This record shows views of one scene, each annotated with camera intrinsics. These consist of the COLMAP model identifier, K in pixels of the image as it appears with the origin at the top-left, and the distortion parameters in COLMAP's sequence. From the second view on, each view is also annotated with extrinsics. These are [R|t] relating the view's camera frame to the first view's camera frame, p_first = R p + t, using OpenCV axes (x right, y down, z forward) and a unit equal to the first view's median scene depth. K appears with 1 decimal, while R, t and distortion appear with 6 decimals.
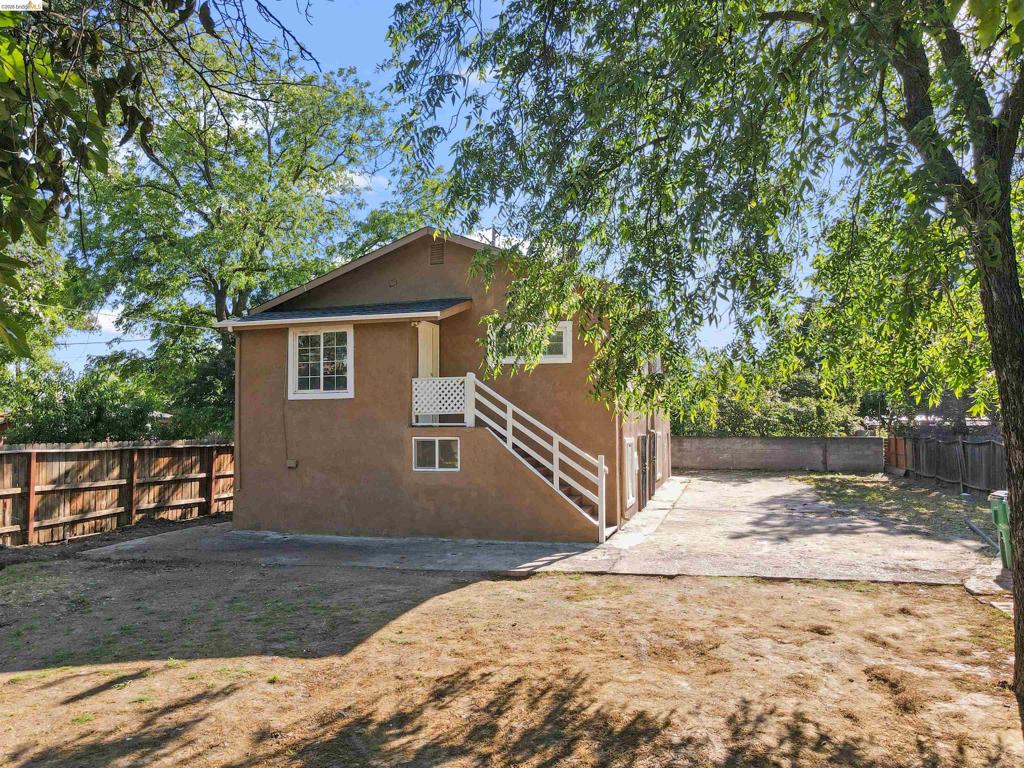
lens RADIAL K [[749.1, 0, 512.0], [0, 749.1, 384.0], [0, 0, 1]] dist [0.008843, 0.013654]
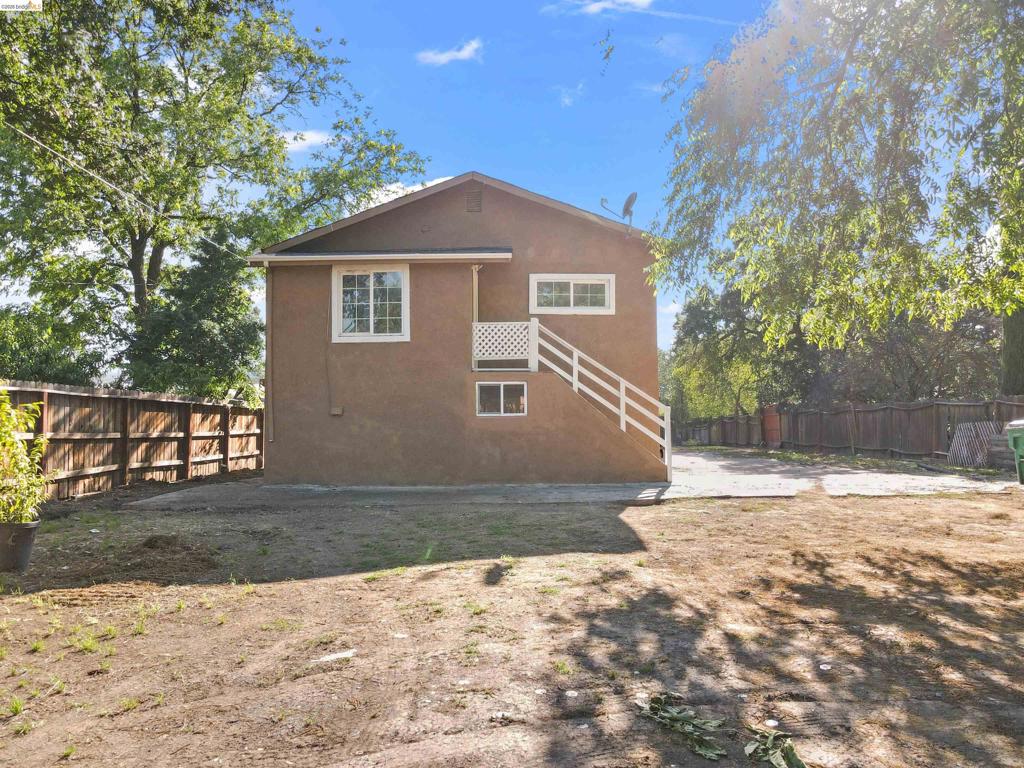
lens RADIAL K [[749.1, 0, 512.0], [0, 749.1, 384.0], [0, 0, 1]] dist [0.008843, 0.013654]
pose [[0.965294, 0.013239, 0.260829, -0.338838], [-0.013130, 0.999911, -0.002161, 0.074182], [-0.260834, -0.001339, 0.965383, 0.044353]]
